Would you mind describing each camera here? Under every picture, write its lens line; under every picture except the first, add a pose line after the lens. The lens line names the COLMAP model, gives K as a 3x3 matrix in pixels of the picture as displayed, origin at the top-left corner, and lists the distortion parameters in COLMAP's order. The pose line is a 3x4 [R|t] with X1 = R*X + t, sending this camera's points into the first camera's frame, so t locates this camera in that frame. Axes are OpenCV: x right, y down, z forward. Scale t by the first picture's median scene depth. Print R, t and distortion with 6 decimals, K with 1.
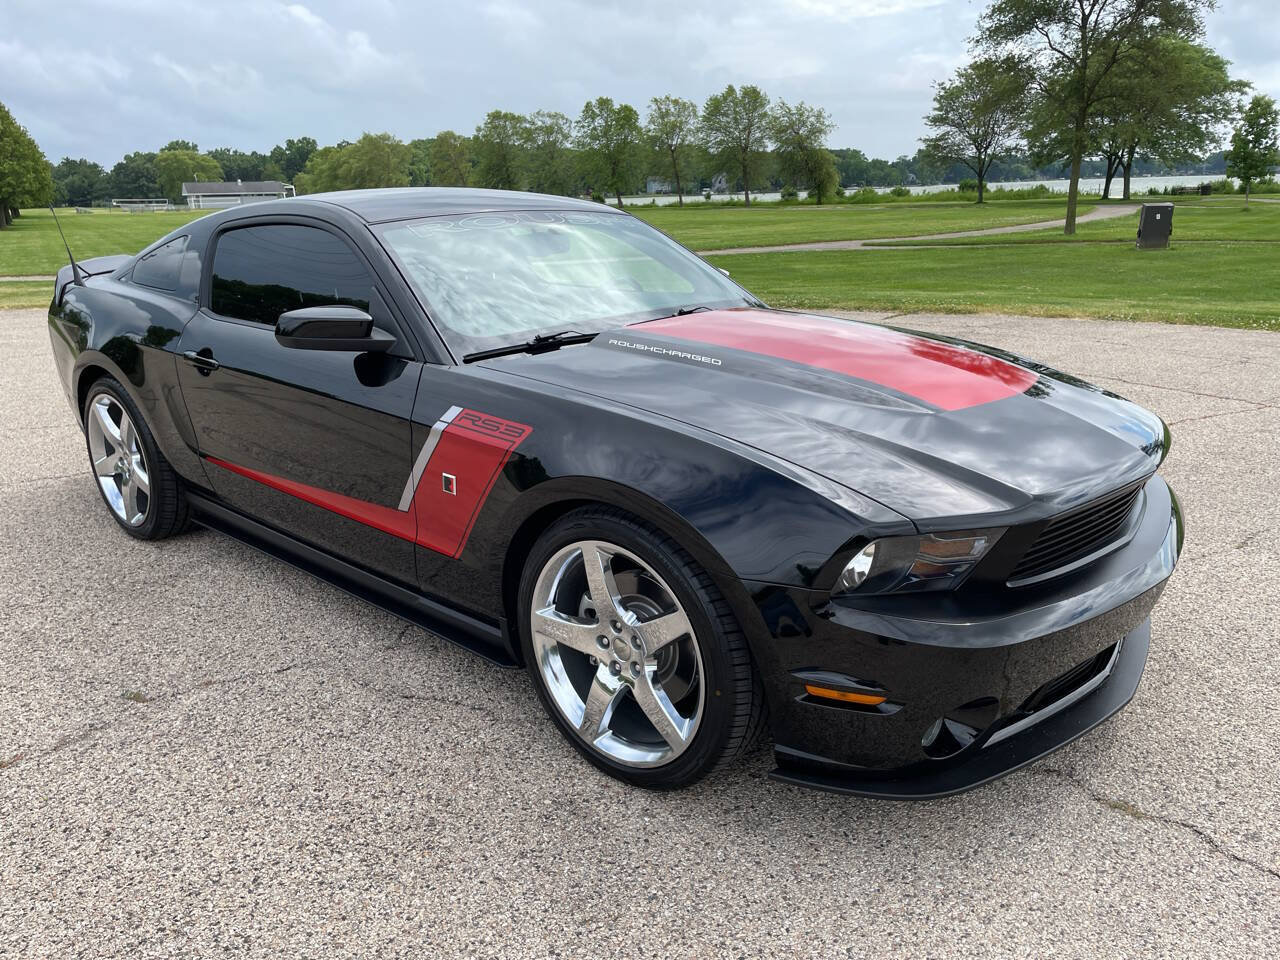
lens RADIAL K [[973.2, 0, 643.4], [0, 973.2, 489.3], [0, 0, 1]] dist [0.080322, -0.104003]
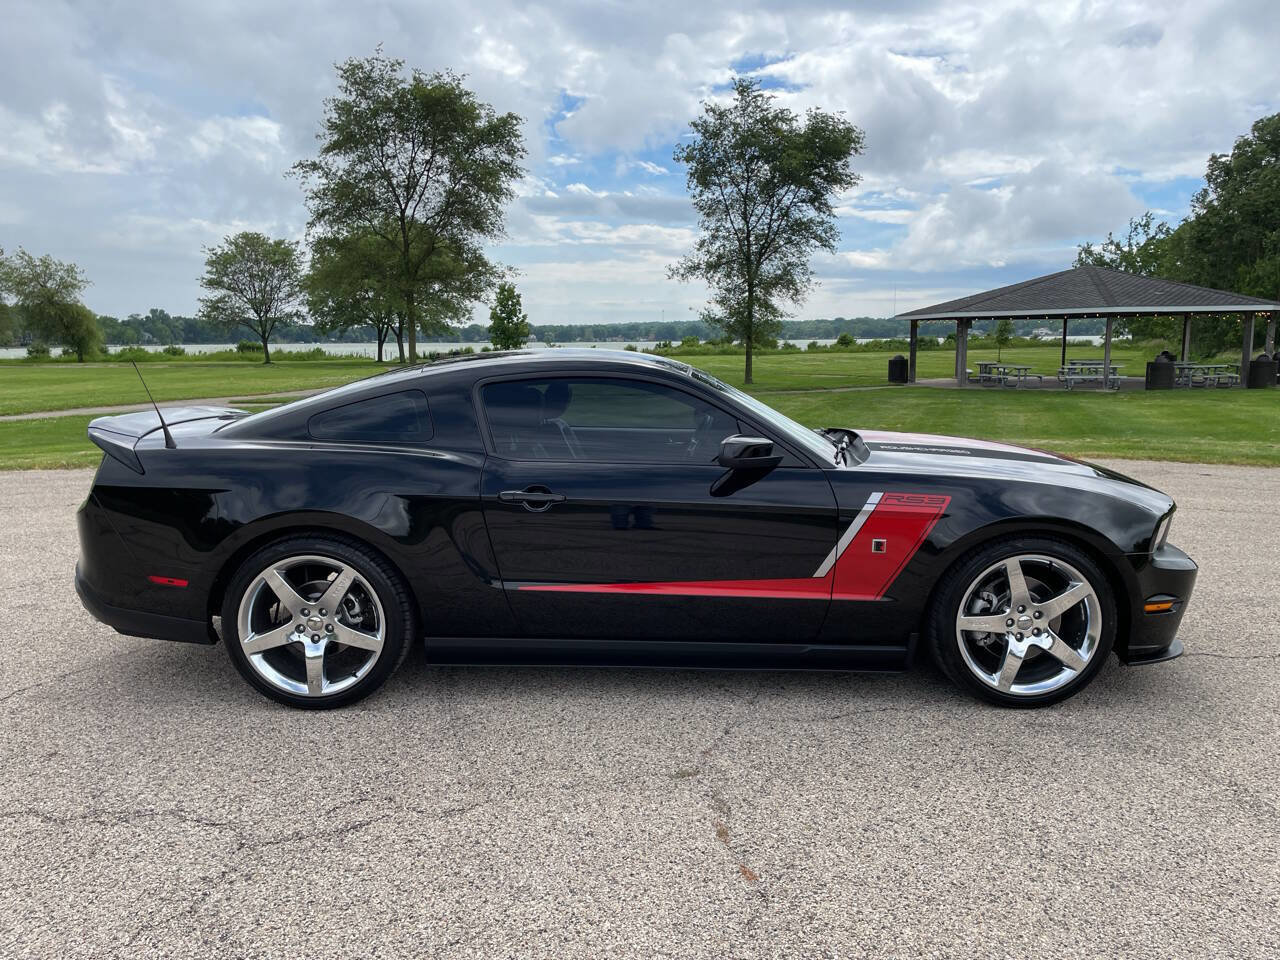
lens RADIAL K [[973.2, 0, 642.2], [0, 973.2, 484.7], [0, 0, 1]] dist [0.080322, -0.104003]
pose [[0.739016, -0.078322, 0.669120, -0.123548], [0.184091, 0.978895, -0.088740, -0.002701], [-0.648048, 0.188759, 0.737837, 0.012197]]
